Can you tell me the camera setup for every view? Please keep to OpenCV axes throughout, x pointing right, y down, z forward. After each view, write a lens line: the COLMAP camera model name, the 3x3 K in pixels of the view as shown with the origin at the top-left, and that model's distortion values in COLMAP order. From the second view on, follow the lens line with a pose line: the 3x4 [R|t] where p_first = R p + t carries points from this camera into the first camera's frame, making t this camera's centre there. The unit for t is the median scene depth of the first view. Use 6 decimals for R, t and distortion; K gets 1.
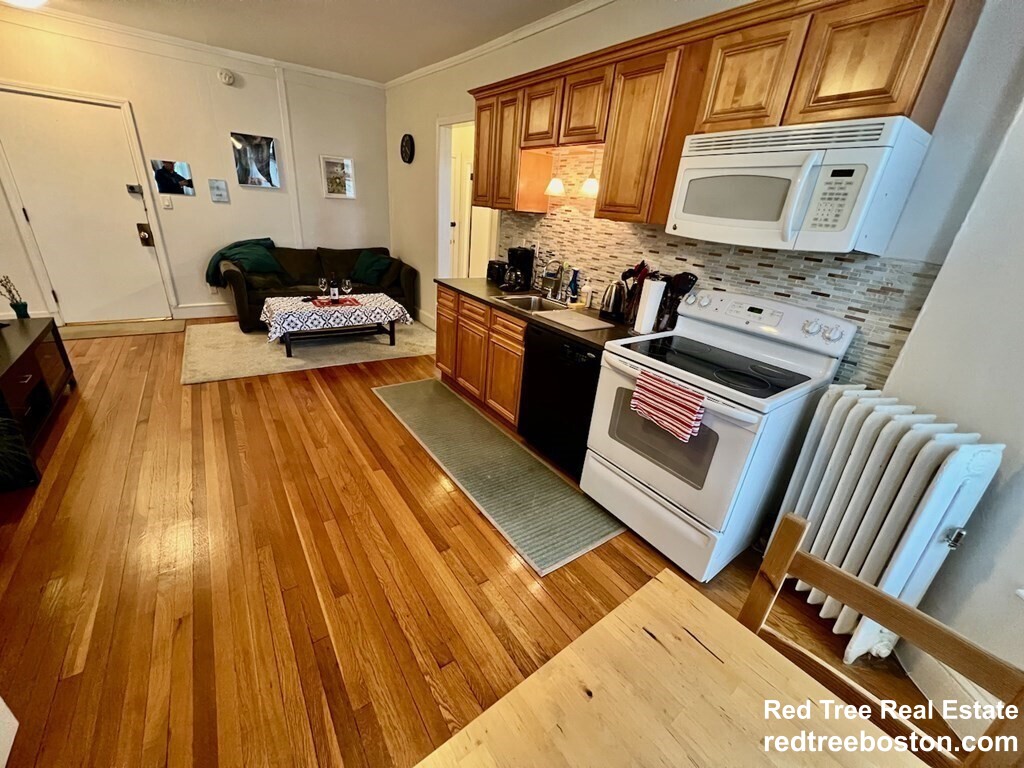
lens RADIAL K [[409.6, 0, 509.9], [0, 409.6, 379.6], [0, 0, 1]] dist [-0.000134, 0.000446]
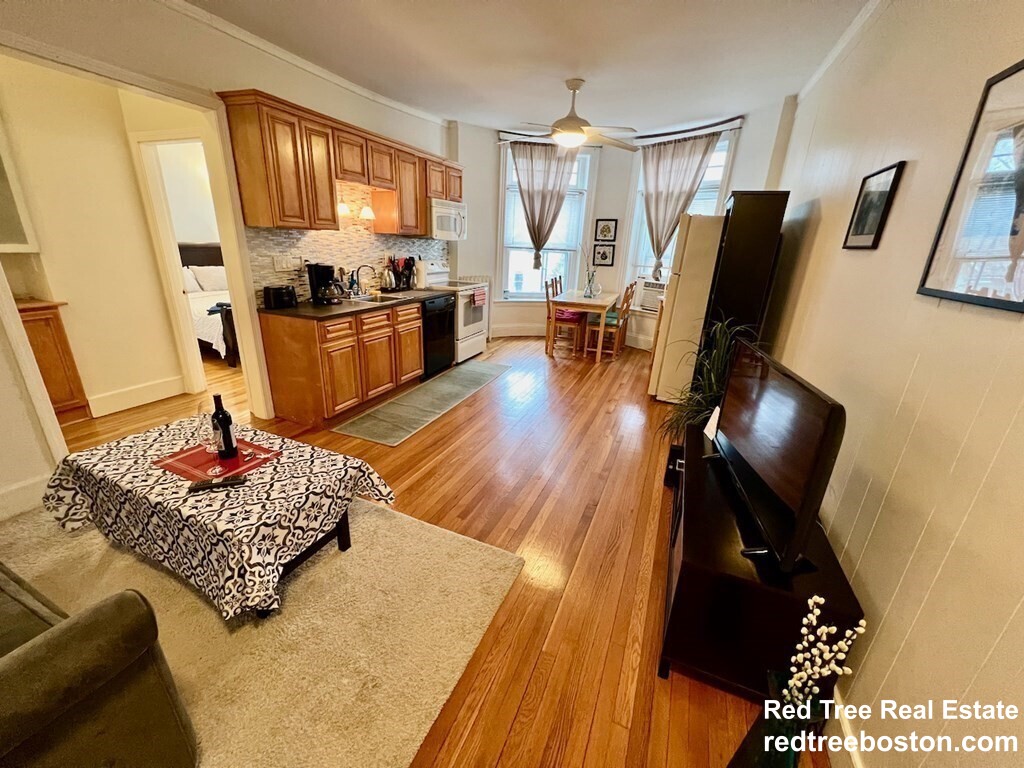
lens RADIAL K [[409.6, 0, 507.6], [0, 409.6, 380.1], [0, 0, 1]] dist [-0.000134, 0.000446]
pose [[-0.515469, -0.369886, 0.772966, -0.976484], [0.258082, 0.793144, 0.551649, -0.457275], [-0.817120, 0.483847, -0.313380, 0.910152]]
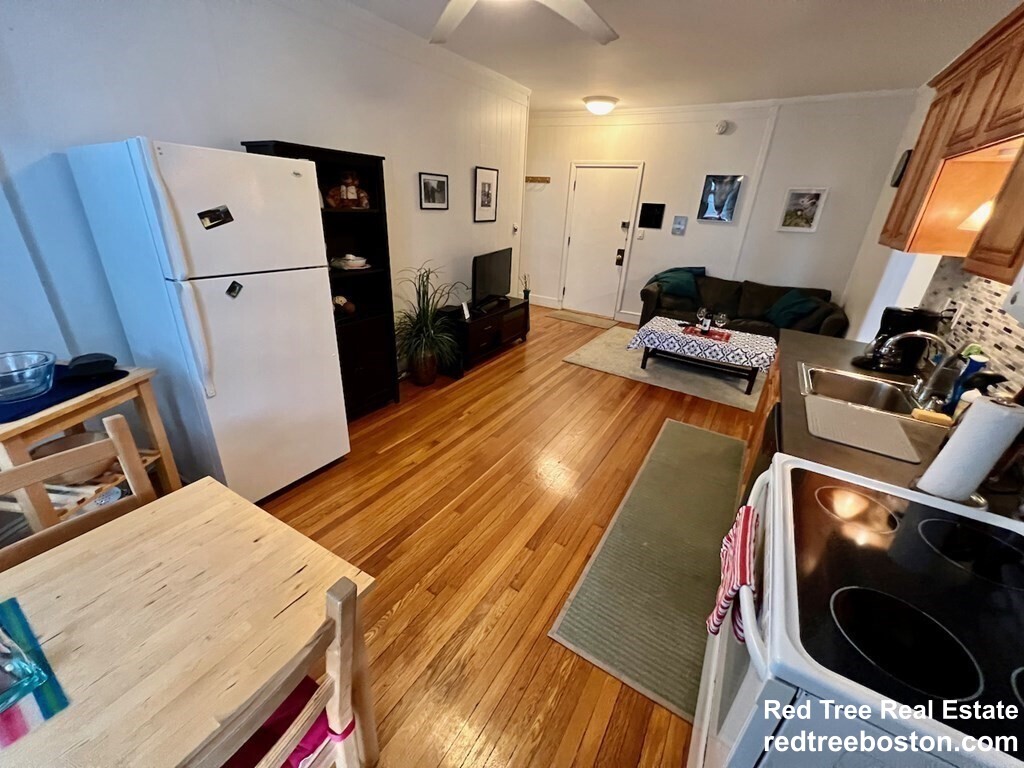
lens RADIAL K [[409.6, 0, 510.3], [0, 409.6, 382.1], [0, 0, 1]] dist [-0.000134, 0.000446]
pose [[0.395778, 0.322104, -0.860005, 0.307826], [-0.374901, 0.911553, 0.168880, -0.075526], [0.838337, 0.255577, 0.481530, 0.161088]]
